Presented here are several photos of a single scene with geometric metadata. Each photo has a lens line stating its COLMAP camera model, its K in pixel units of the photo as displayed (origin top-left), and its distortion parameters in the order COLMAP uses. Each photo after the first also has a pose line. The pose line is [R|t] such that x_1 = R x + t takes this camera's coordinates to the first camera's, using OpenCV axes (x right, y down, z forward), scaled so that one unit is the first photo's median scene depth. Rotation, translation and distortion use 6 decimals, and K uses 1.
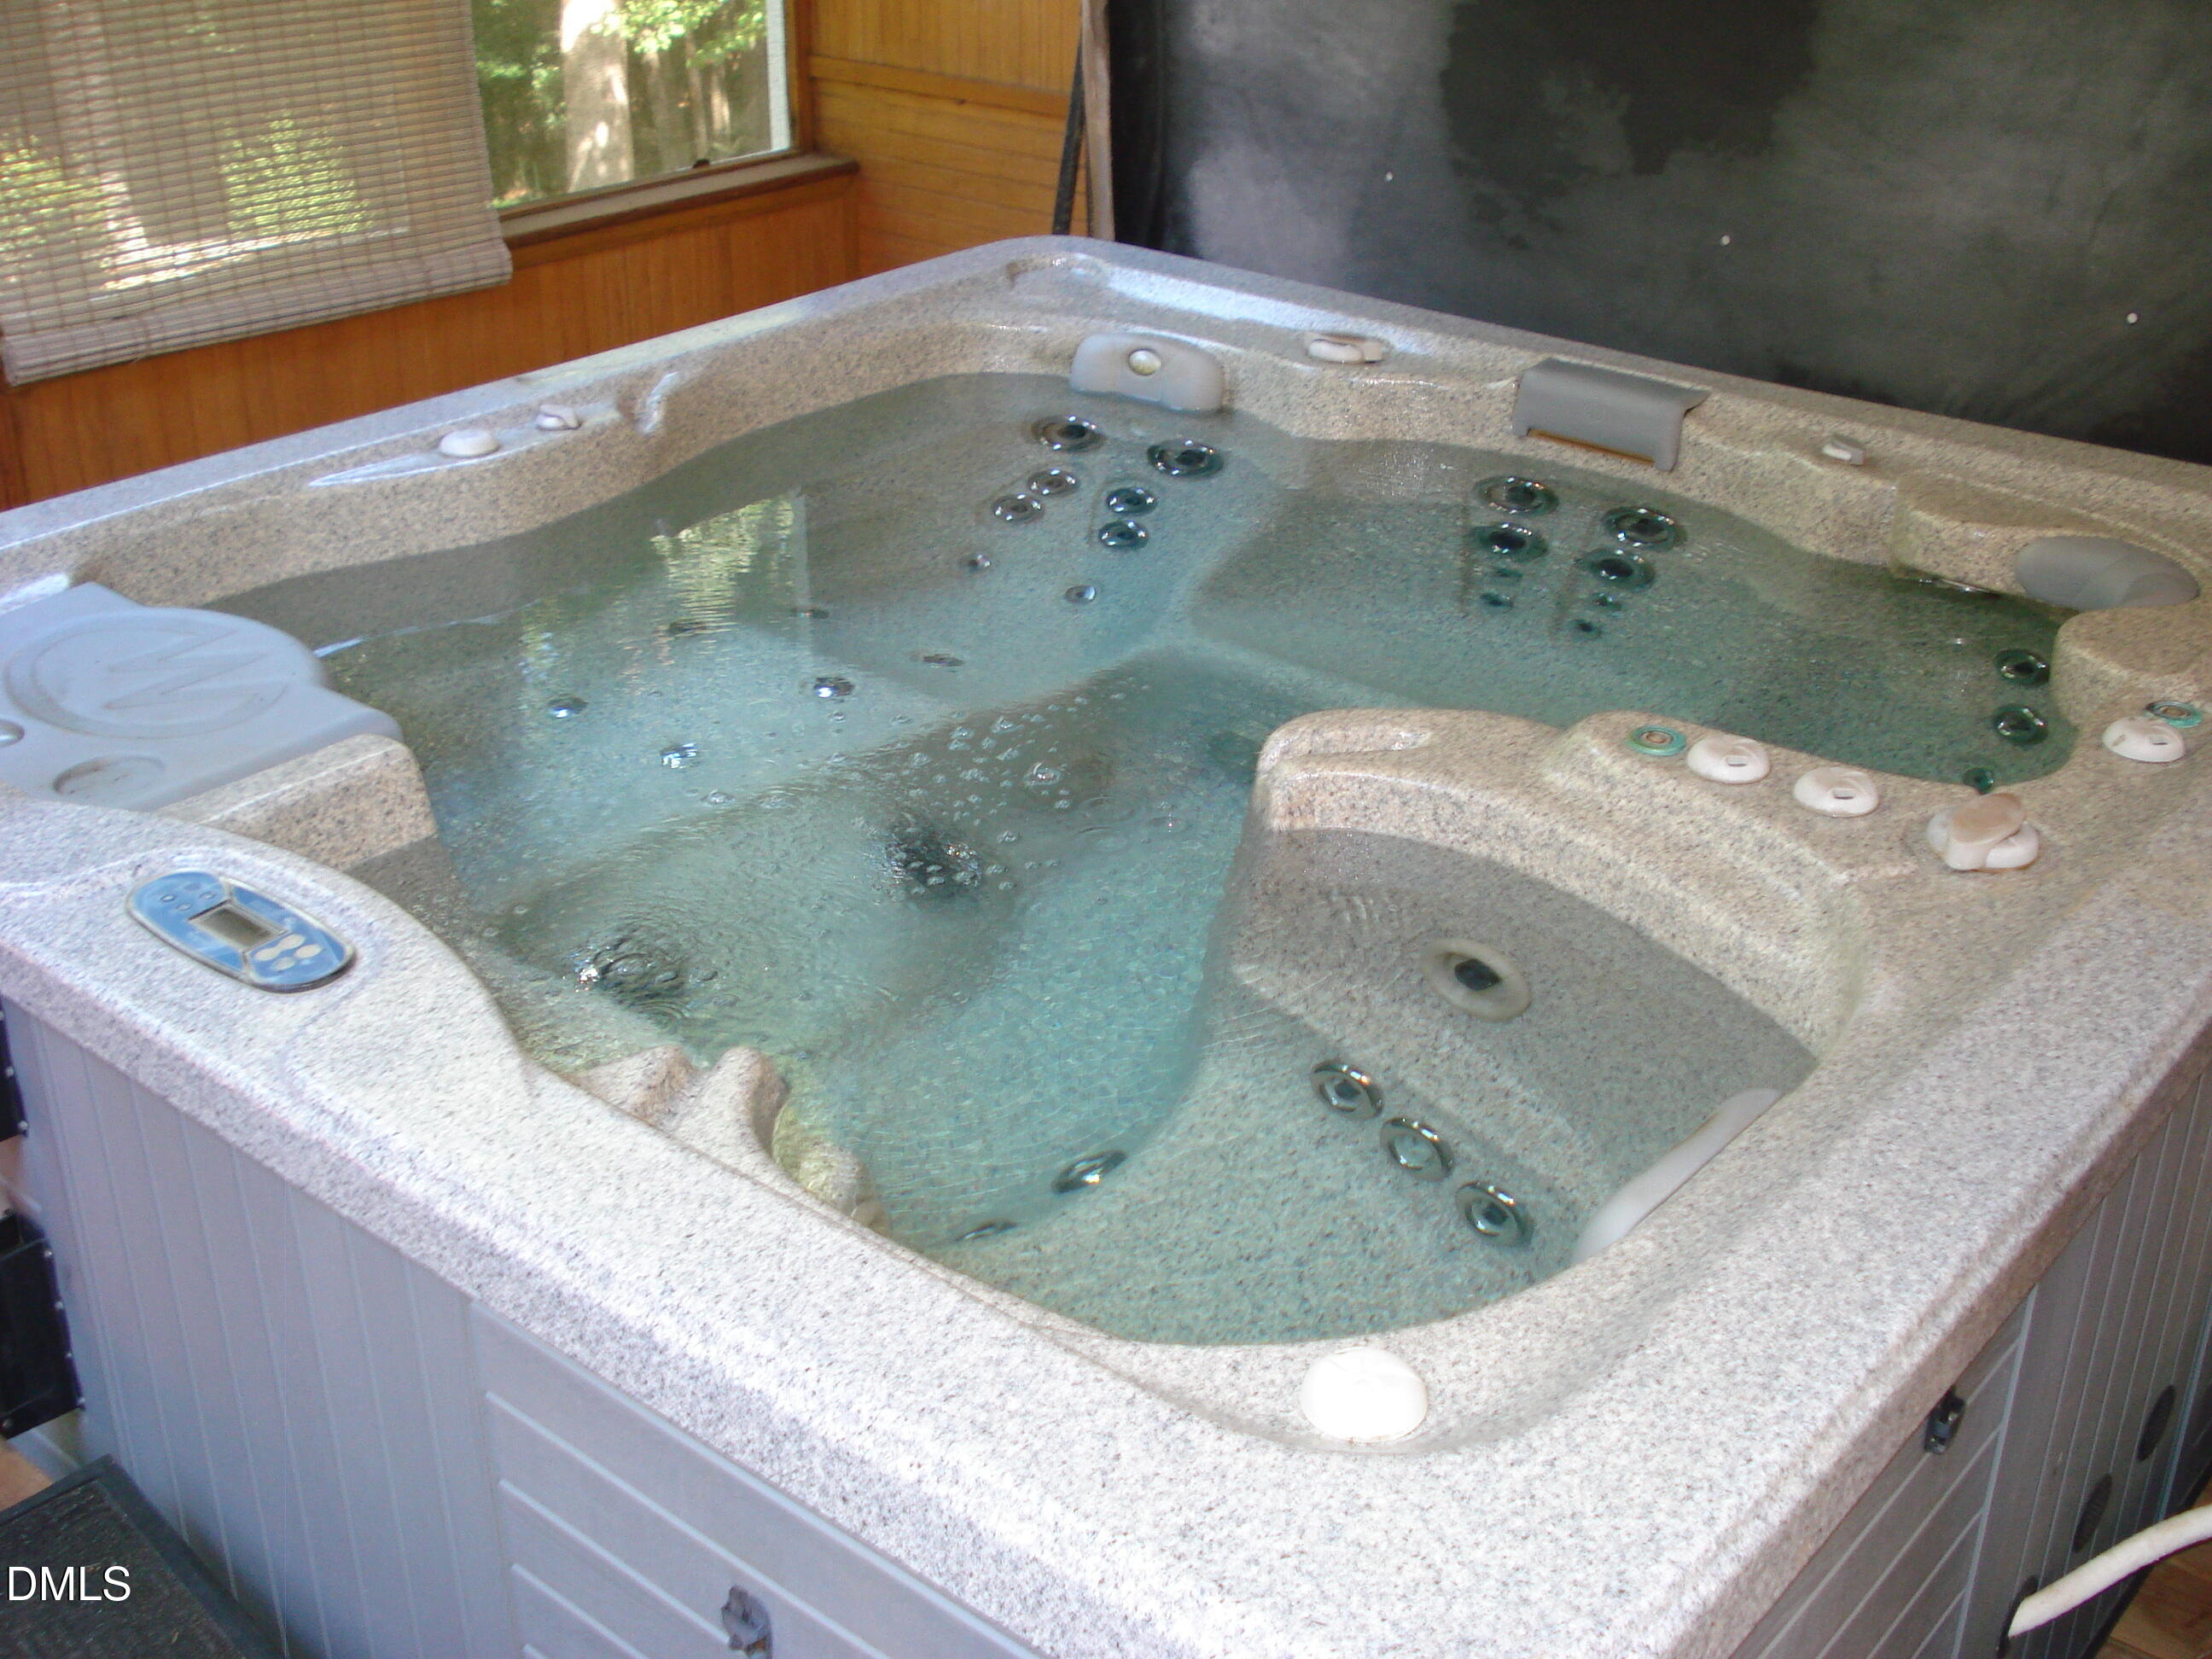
lens RADIAL K [[2480.3, 0, 1106.0], [0, 2480.3, 829.5], [0, 0, 1]] dist [-0.098014, 0.009236]
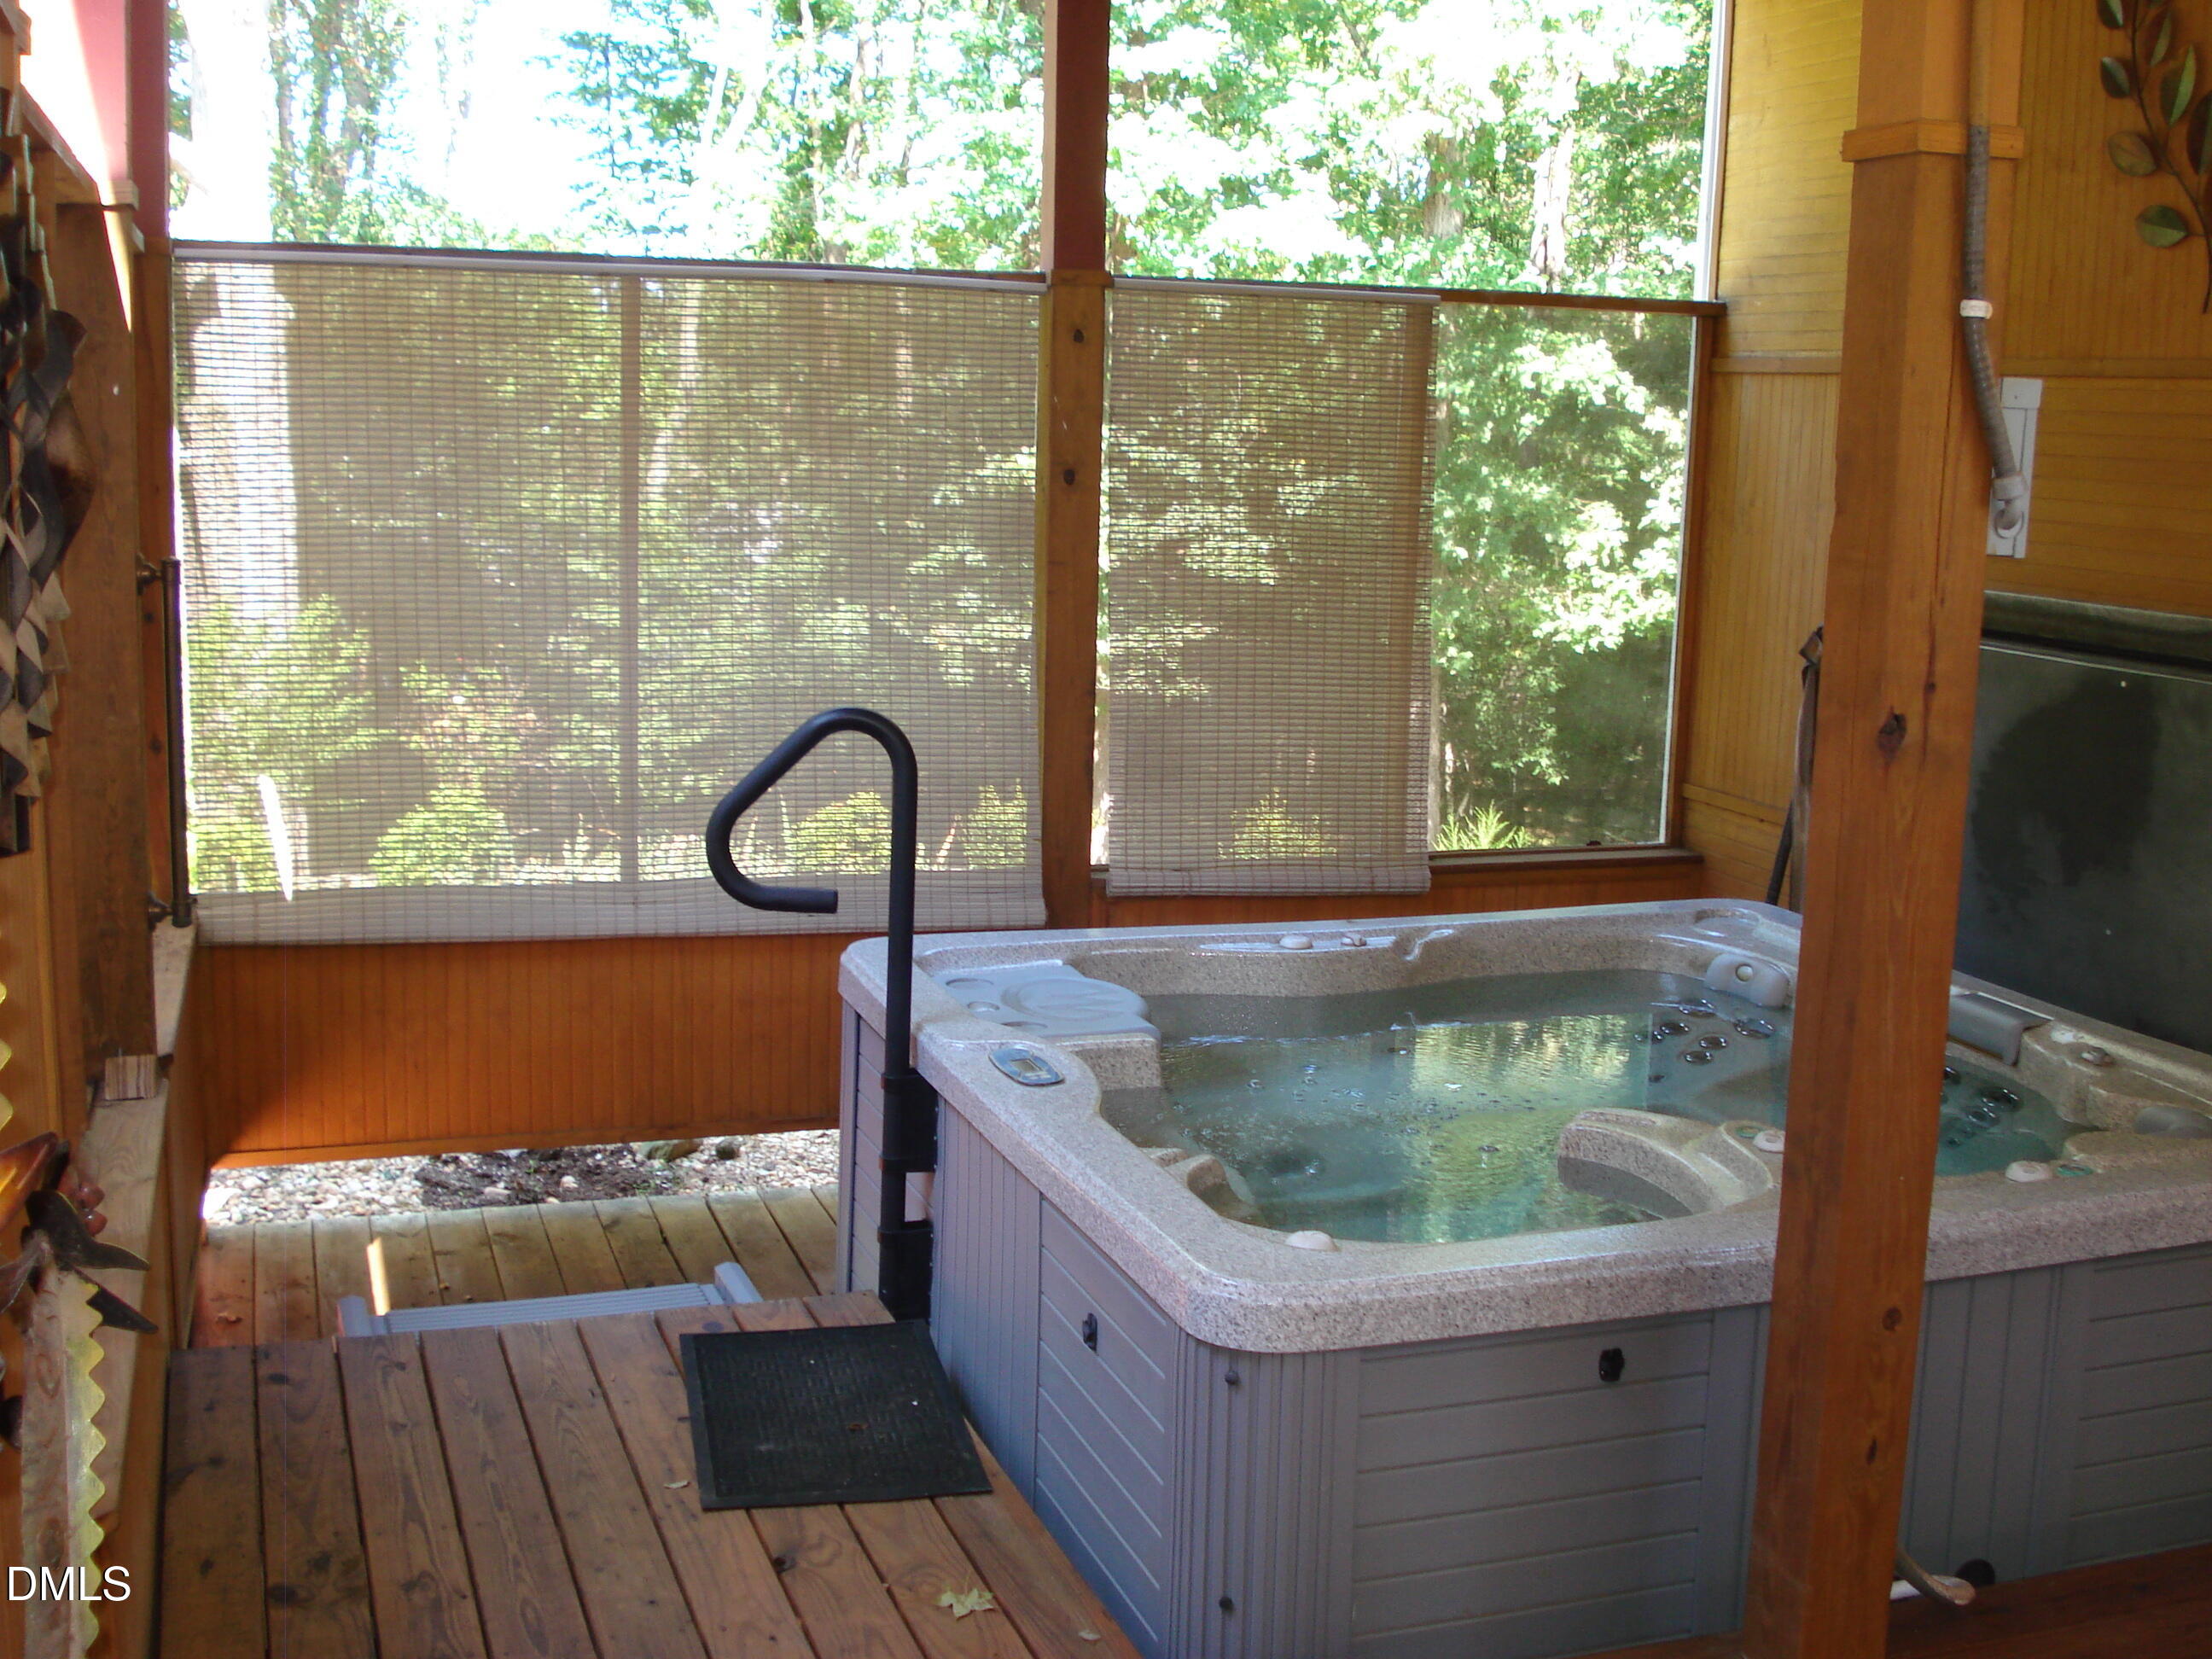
lens RADIAL K [[2480.3, 0, 1106.0], [0, 2480.3, 829.5], [0, 0, 1]] dist [-0.098014, 0.009236]
pose [[0.851604, 0.099226, -0.514709, 0.514616], [-0.248455, 0.941023, -0.229666, 0.202879], [0.461564, 0.323466, 0.826032, -0.553333]]
